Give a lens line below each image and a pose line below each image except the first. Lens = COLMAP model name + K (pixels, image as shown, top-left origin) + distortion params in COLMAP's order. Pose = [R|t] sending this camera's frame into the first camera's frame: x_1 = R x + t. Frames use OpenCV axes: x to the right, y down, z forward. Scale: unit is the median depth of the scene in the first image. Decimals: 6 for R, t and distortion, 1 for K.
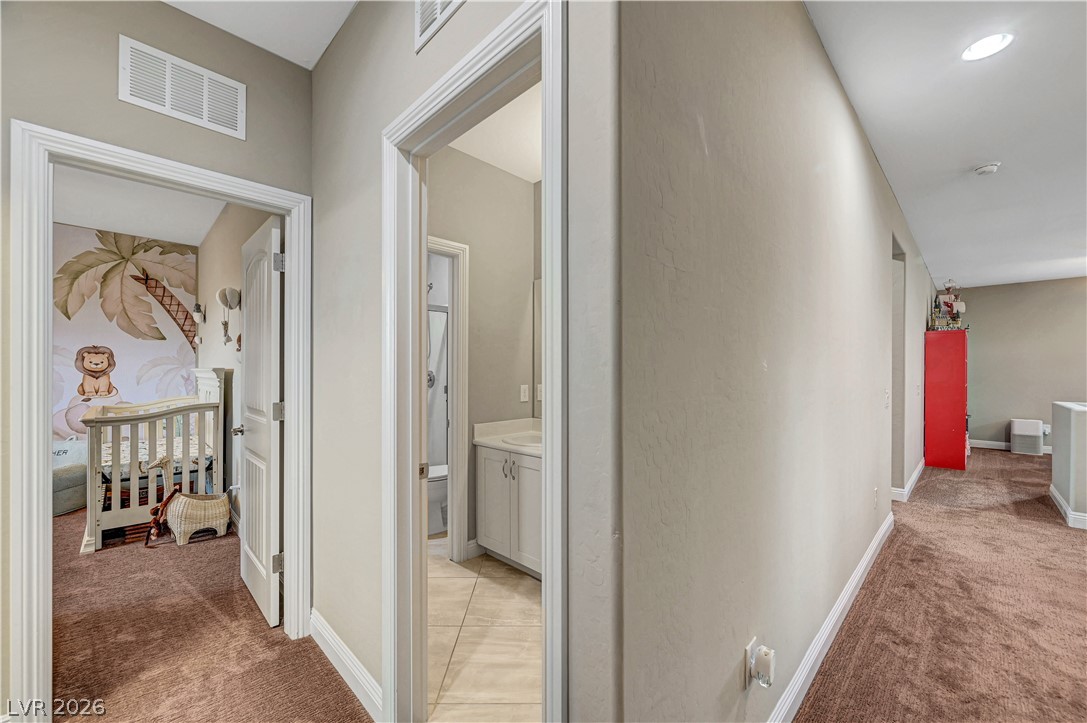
lens RADIAL K [[431.4, 0, 547.9], [0, 431.4, 372.5], [0, 0, 1]] dist [0.003128, 0.000255]
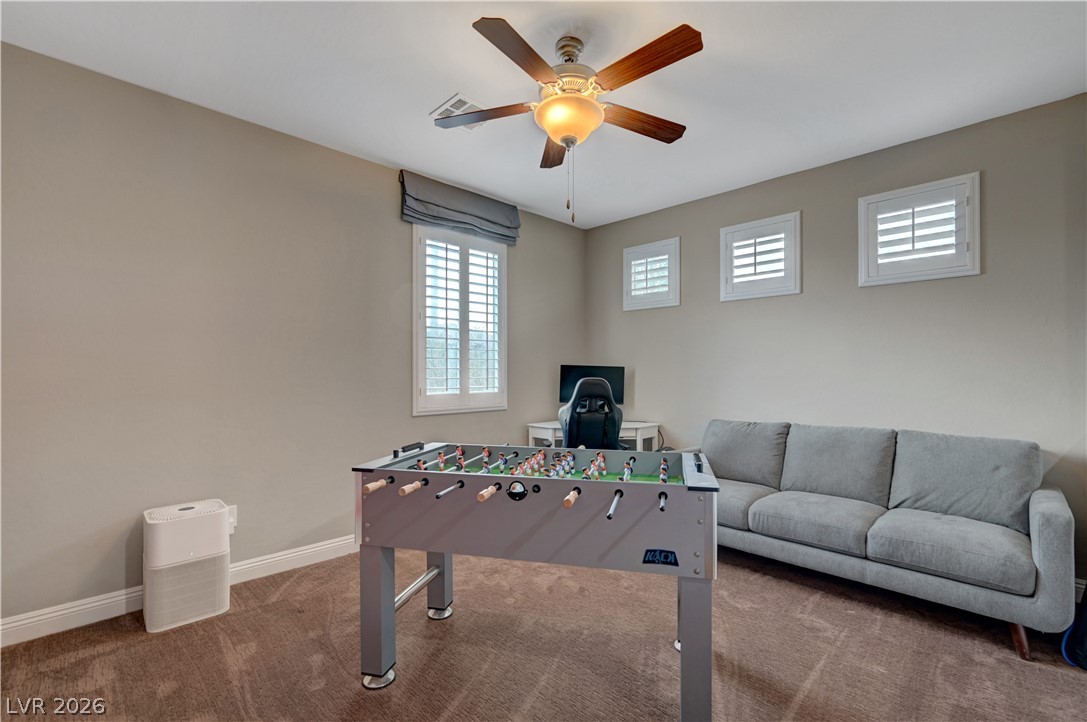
lens RADIAL K [[474.6, 0, 546.9], [0, 474.6, 382.8], [0, 0, 1]] dist [0.026990, 0.000077]
pose [[-0.020007, -0.025674, 0.999470, 1.420984], [0.003946, 0.999660, 0.025758, 0.007232], [-0.999792, 0.004459, -0.019899, 1.421769]]
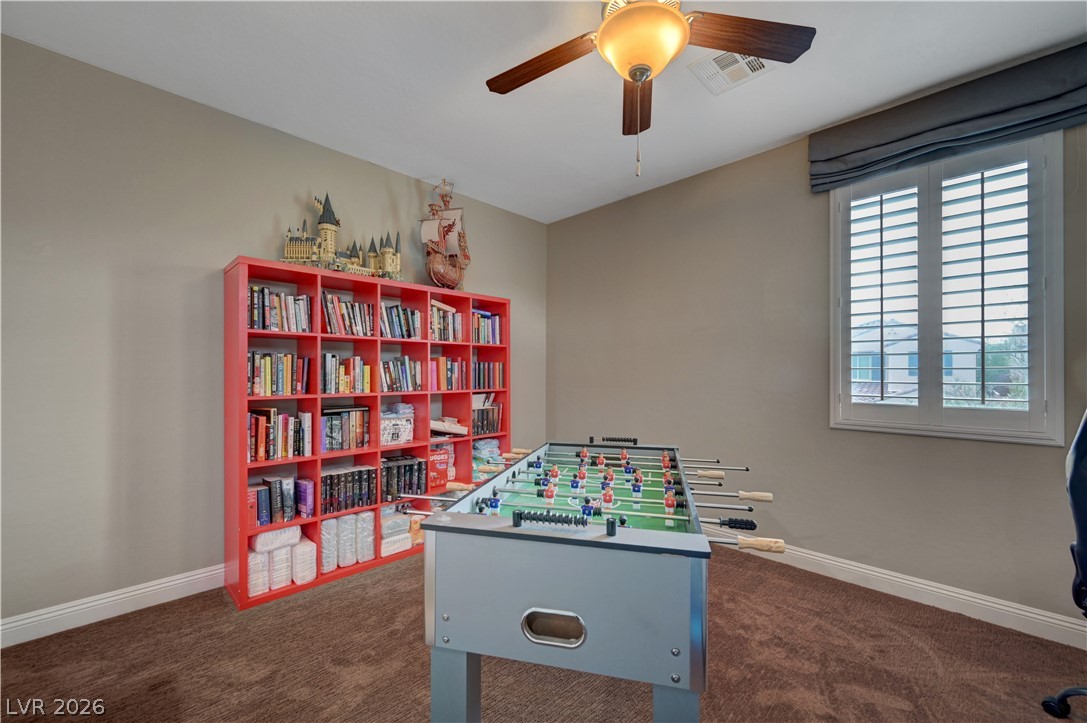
lens RADIAL K [[430.0, 0, 547.8], [0, 430.0, 370.4], [0, 0, 1]] dist [-0.002429, -0.000149]
pose [[0.999946, 0.005194, 0.009022, 1.946760], [-0.005175, 0.999984, -0.002083, 0.010283], [-0.009032, 0.002037, 0.999957, 0.948792]]
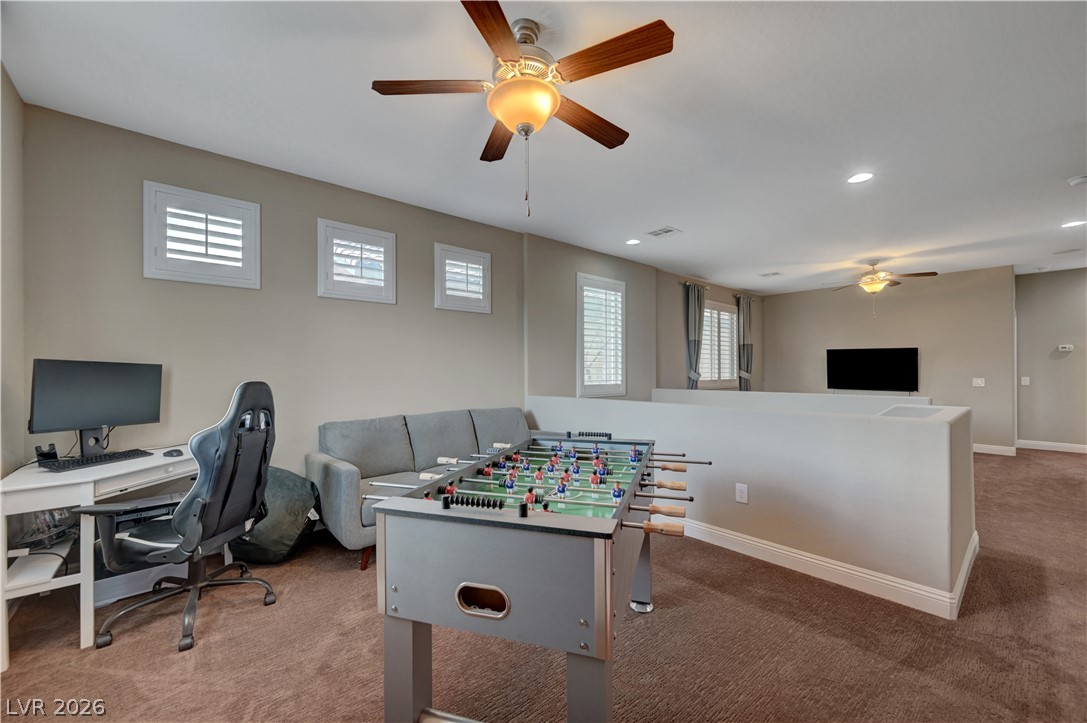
lens RADIAL K [[445.3, 0, 576.7], [0, 445.3, 368.9], [0, 0, 1]] dist [0.026318, 0.000053]
pose [[-0.999366, -0.000197, 0.035593, 1.933718], [-0.000153, 0.999999, 0.001237, 0.005996], [-0.035593, 0.001230, -0.999366, 1.953918]]
